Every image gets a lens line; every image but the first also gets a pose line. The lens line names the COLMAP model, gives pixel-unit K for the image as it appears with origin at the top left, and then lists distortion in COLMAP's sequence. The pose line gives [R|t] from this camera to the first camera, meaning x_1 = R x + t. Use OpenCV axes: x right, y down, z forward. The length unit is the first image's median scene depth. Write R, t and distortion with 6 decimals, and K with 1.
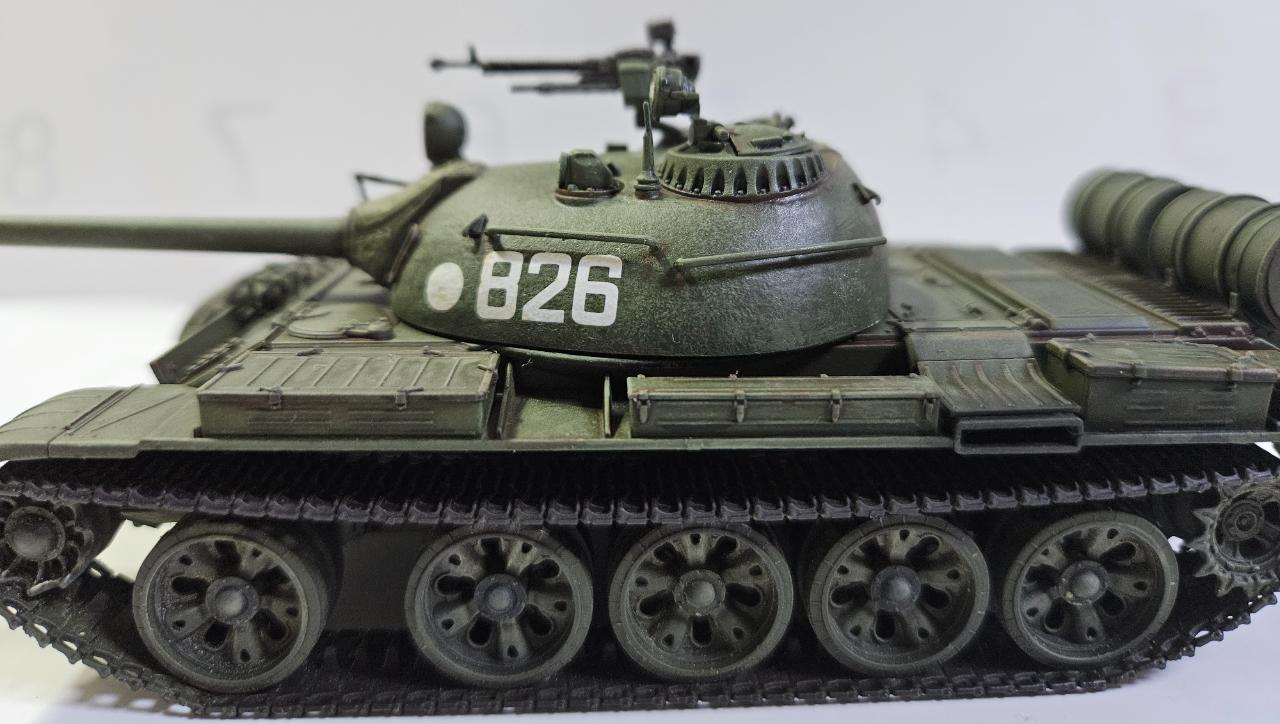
lens RADIAL K [[989.0, 0, 639.9], [0, 989.0, 301.3], [0, 0, 1]] dist [-0.046096, 0.008519]
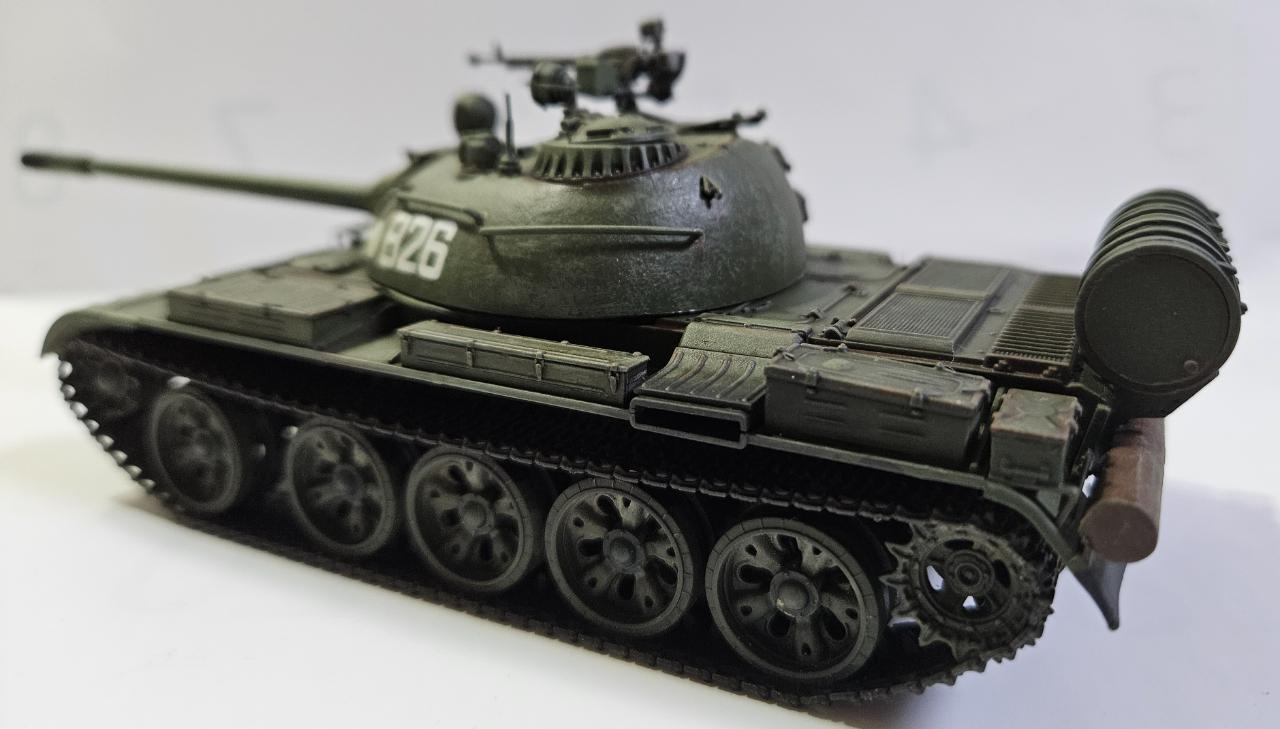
lens RADIAL K [[988.7, 0, 640.0], [0, 988.7, 364.5], [0, 0, 1]] dist [0.008957, 0.000809]
pose [[0.869833, 0.147871, -0.470664, 0.763137], [-0.123436, 0.988911, 0.082569, -0.002180], [0.477655, -0.013724, 0.878440, 0.059656]]
